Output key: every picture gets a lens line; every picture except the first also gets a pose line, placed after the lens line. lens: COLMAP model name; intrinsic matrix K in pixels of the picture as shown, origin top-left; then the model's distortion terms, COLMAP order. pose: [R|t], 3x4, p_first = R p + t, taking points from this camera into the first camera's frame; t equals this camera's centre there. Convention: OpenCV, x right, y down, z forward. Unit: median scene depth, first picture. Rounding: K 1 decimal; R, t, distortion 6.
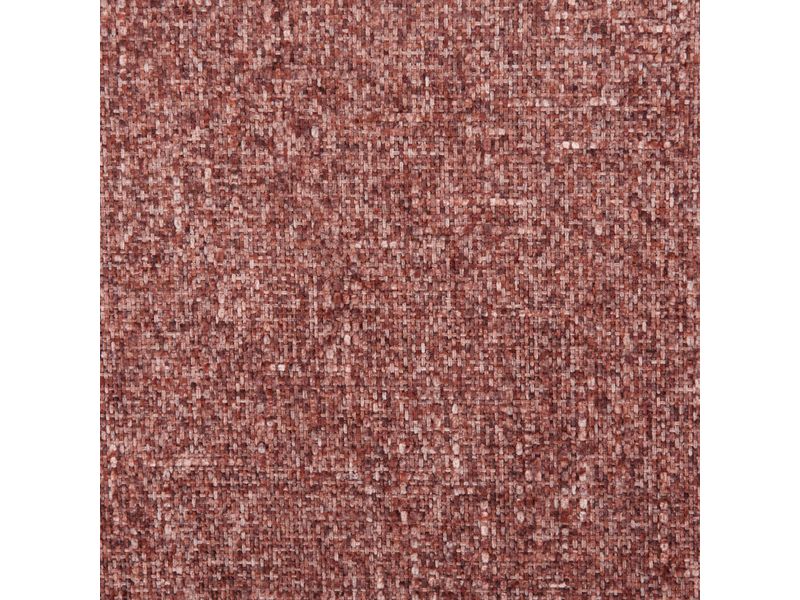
lens RADIAL K [[1561.8, 0, 399.8], [0, 1561.8, 296.9], [0, 0, 1]] dist [0.075657, 0.000000]
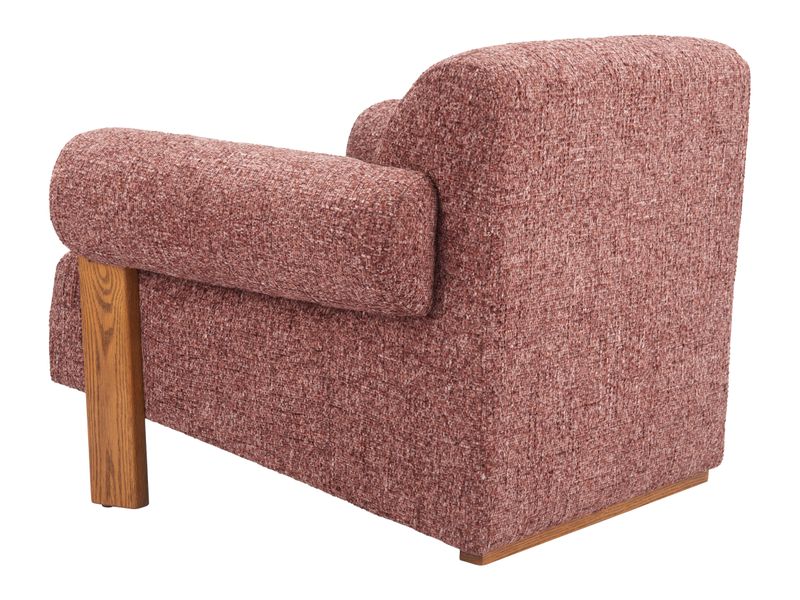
lens RADIAL K [[2417.0, 0, 399.7], [0, 2417.0, 302.3], [0, 0, 1]] dist [0.134555, 0.000000]
pose [[0.579162, -0.115411, 0.807002, -3.565629], [0.069160, 0.993315, 0.092421, -0.367085], [-0.812274, 0.002286, 0.583272, -1.126650]]
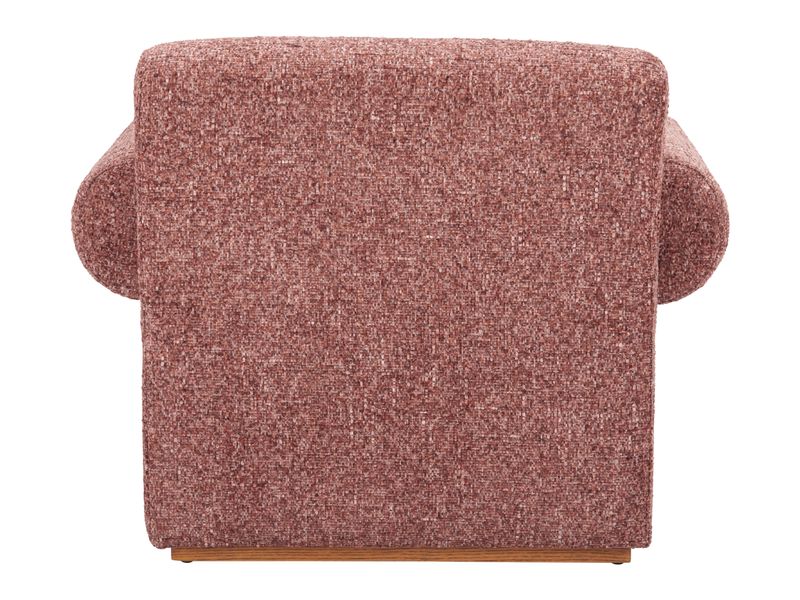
lens RADIAL K [[2417.0, 0, 400.3], [0, 2417.0, 299.1], [0, 0, 1]] dist [0.134555, 0.000000]
pose [[0.999867, 0.014606, 0.007209, 0.035159], [-0.015016, 0.998056, 0.060491, -0.228066], [-0.006311, -0.060591, 0.998143, -2.845013]]
